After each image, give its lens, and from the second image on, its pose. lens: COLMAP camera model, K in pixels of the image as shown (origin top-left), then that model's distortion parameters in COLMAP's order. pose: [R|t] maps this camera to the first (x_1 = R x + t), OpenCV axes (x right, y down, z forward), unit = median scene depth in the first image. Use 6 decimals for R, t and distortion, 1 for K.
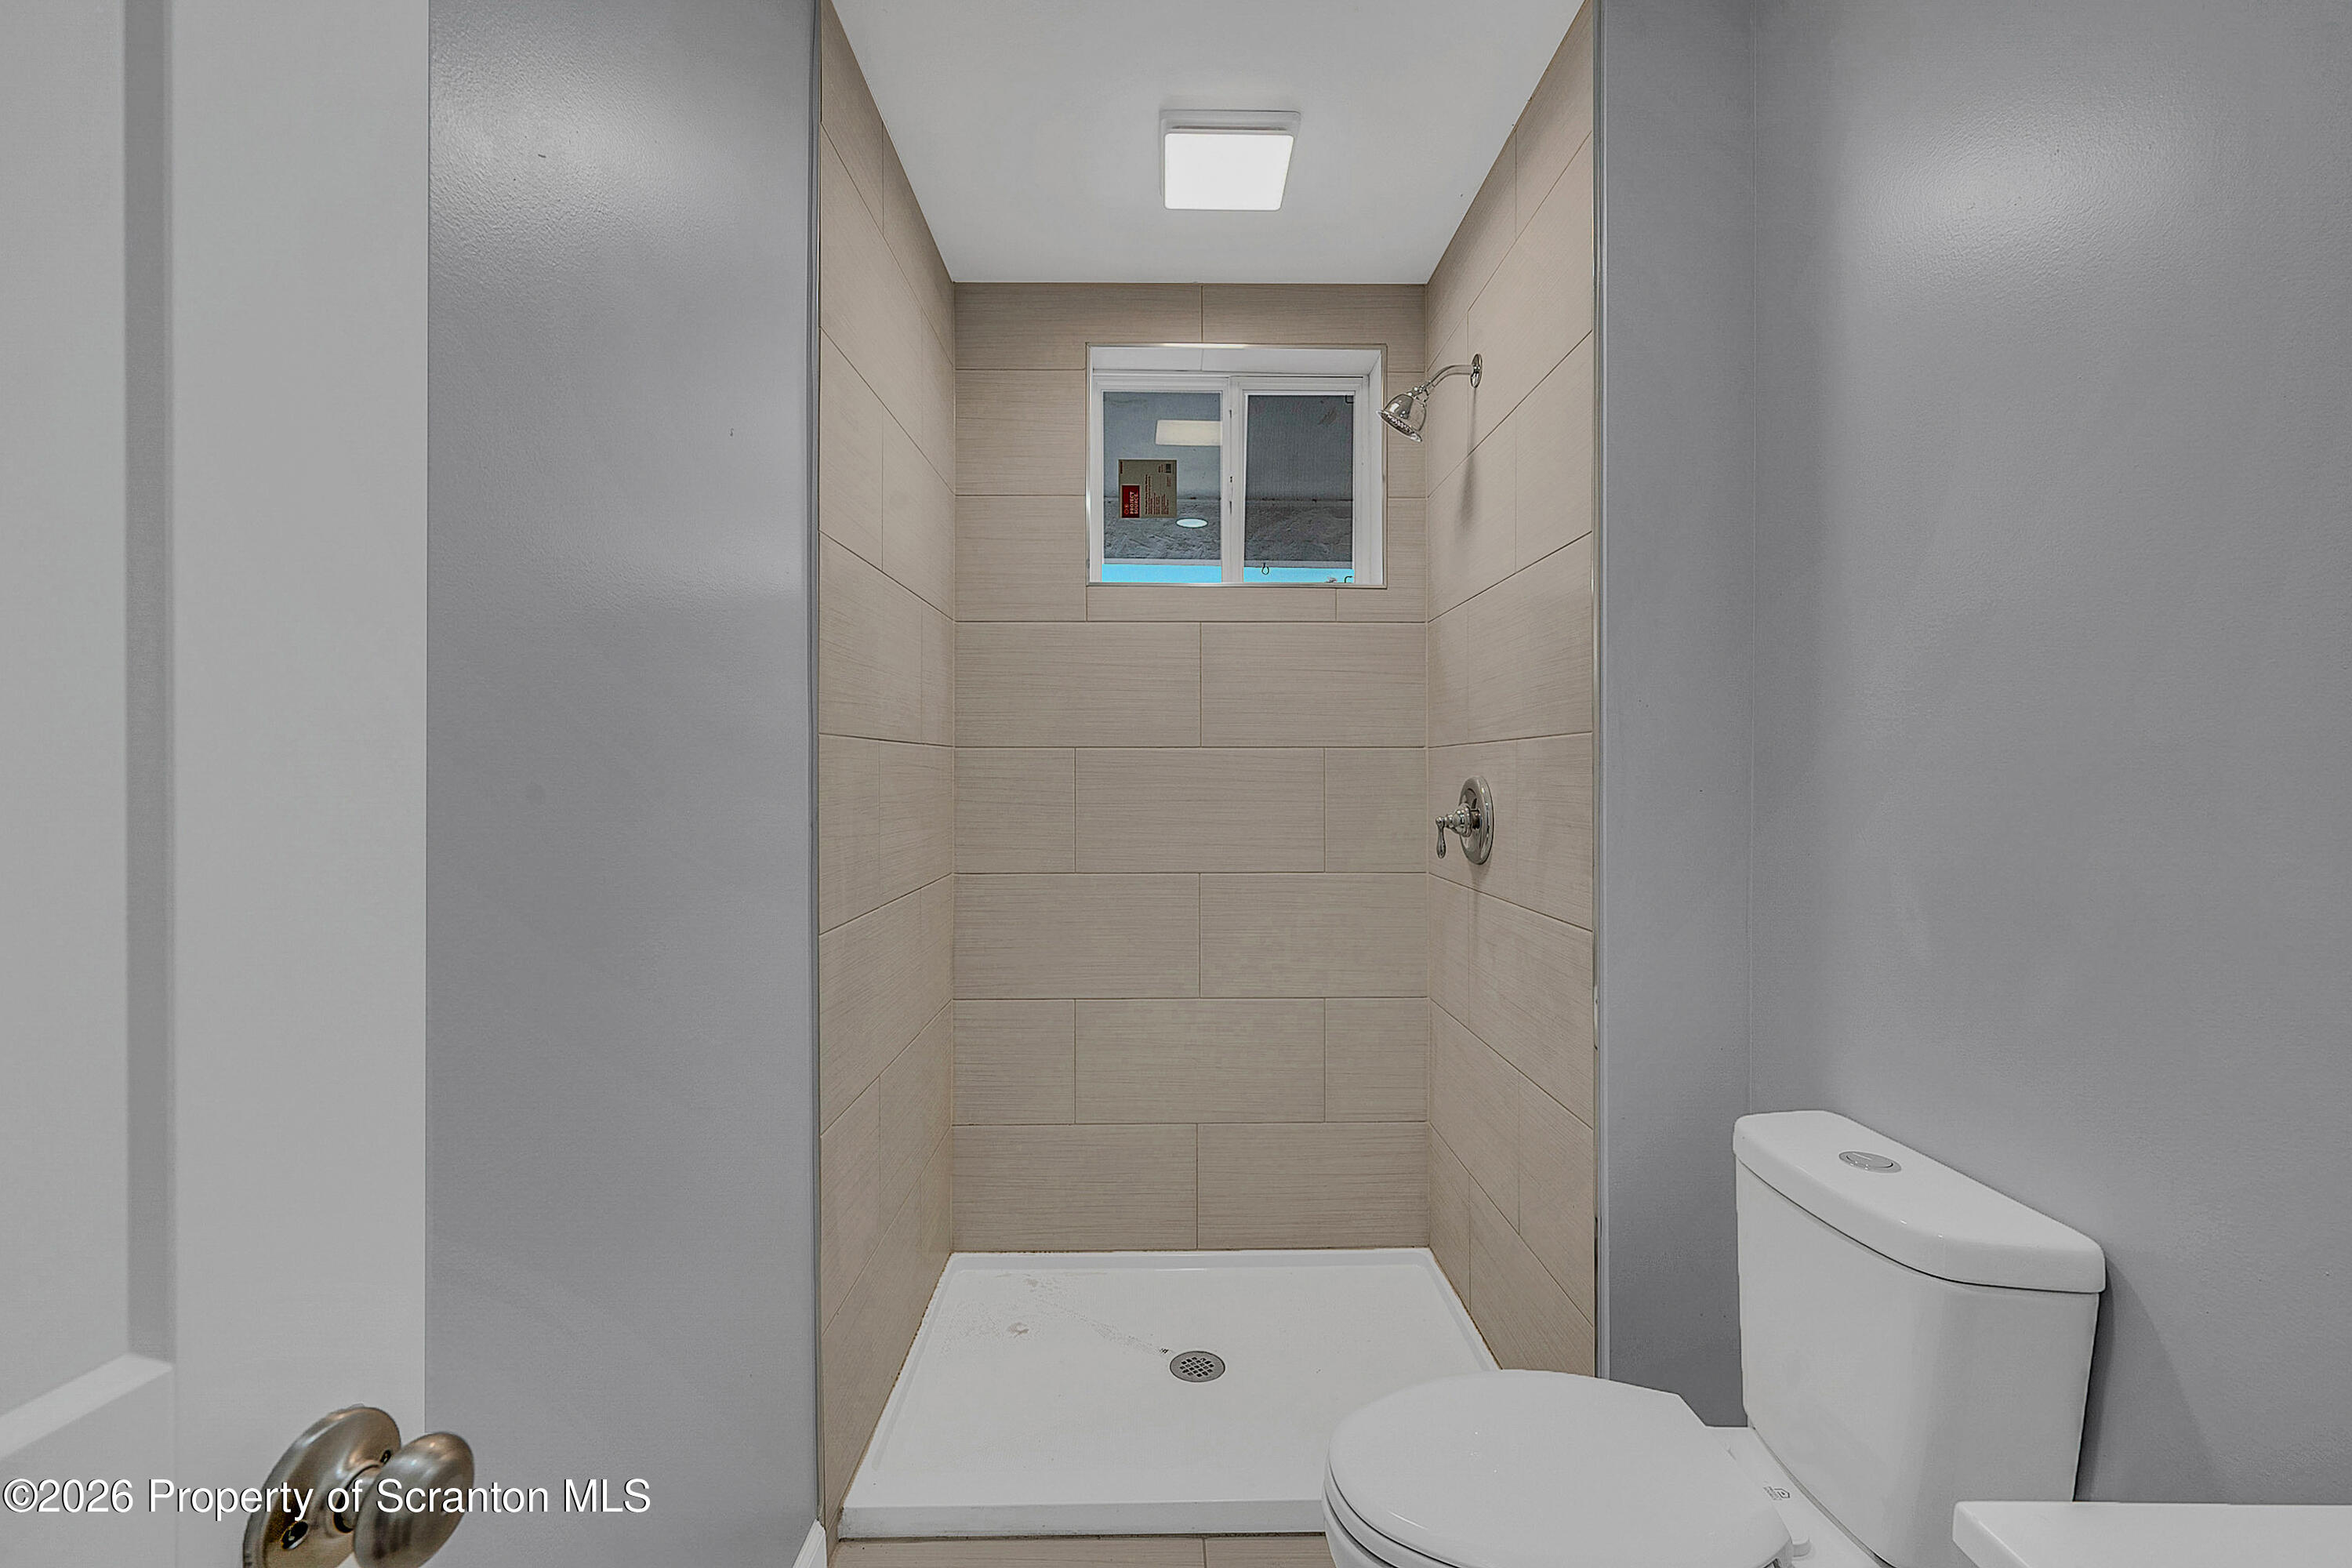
lens RADIAL K [[1032.0, 0, 1179.3], [0, 1032.0, 788.4], [0, 0, 1]] dist [0.001323, -0.000116]
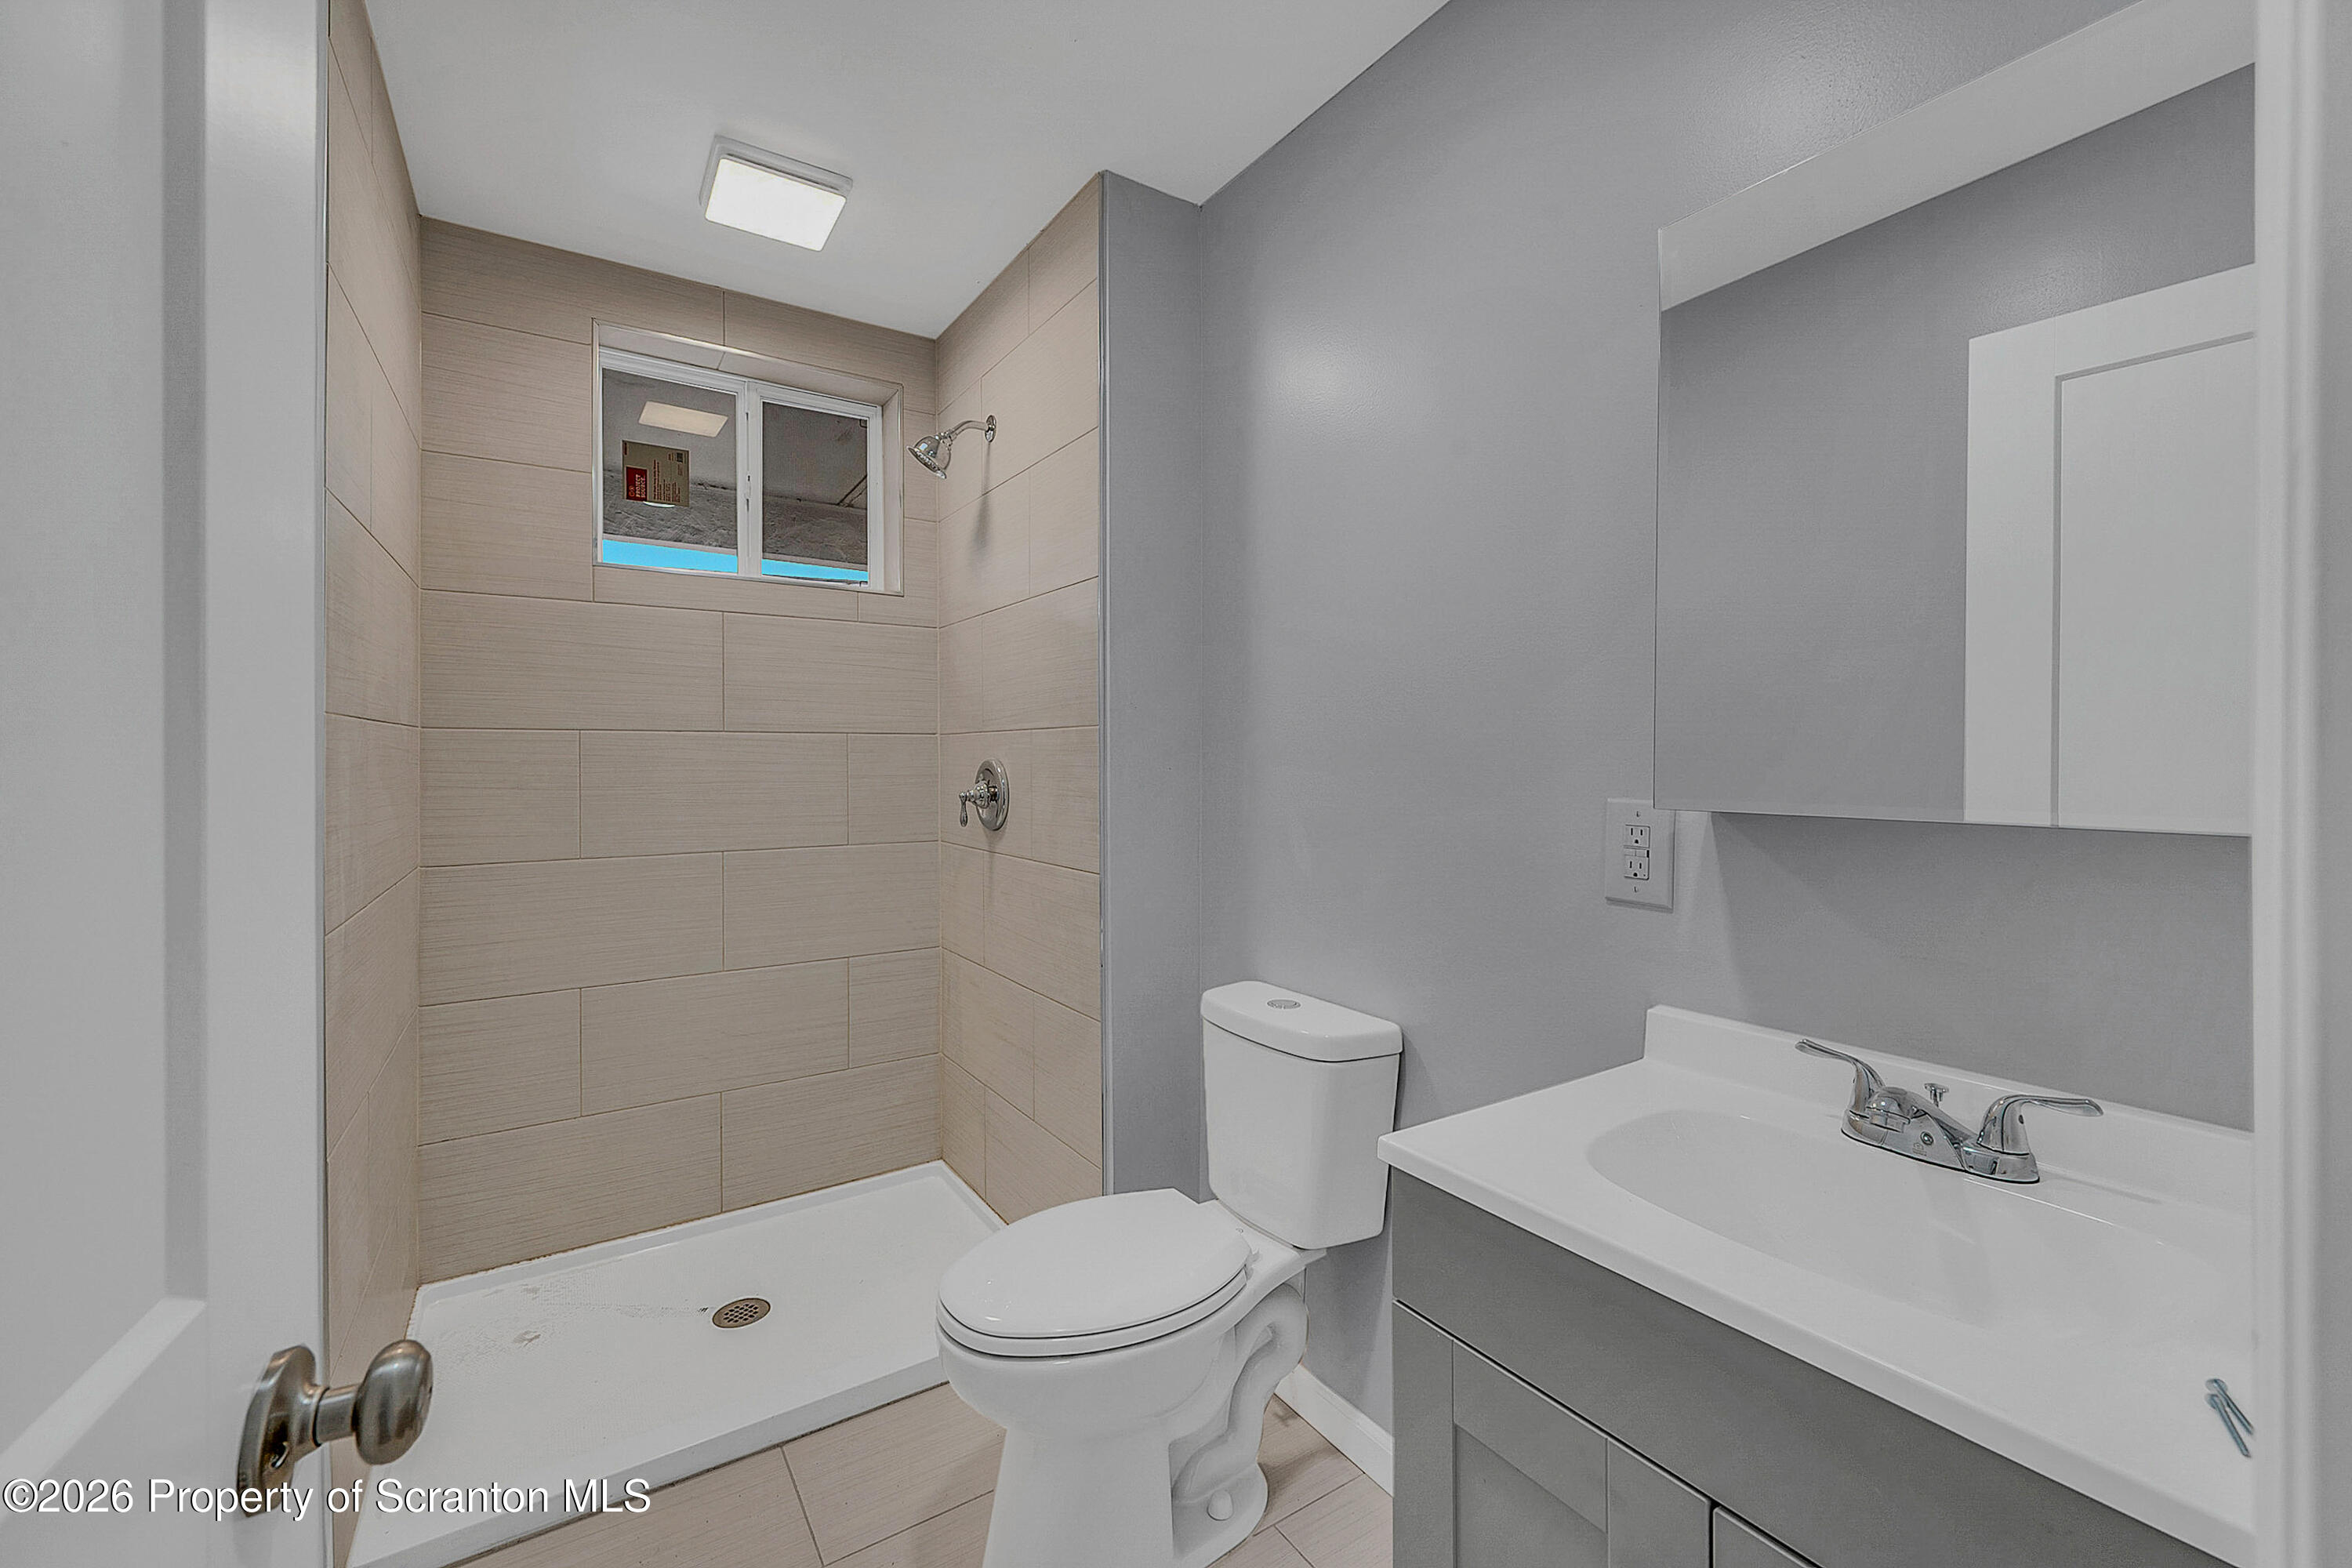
lens RADIAL K [[937.9, 0, 1179.5], [0, 937.9, 773.8], [0, 0, 1]] dist [0.001685, 0.000386]
pose [[0.850834, -0.010025, 0.525340, -0.094388], [0.007920, 0.999949, 0.006255, 0.000766], [-0.525376, -0.001162, 0.850870, -0.057739]]
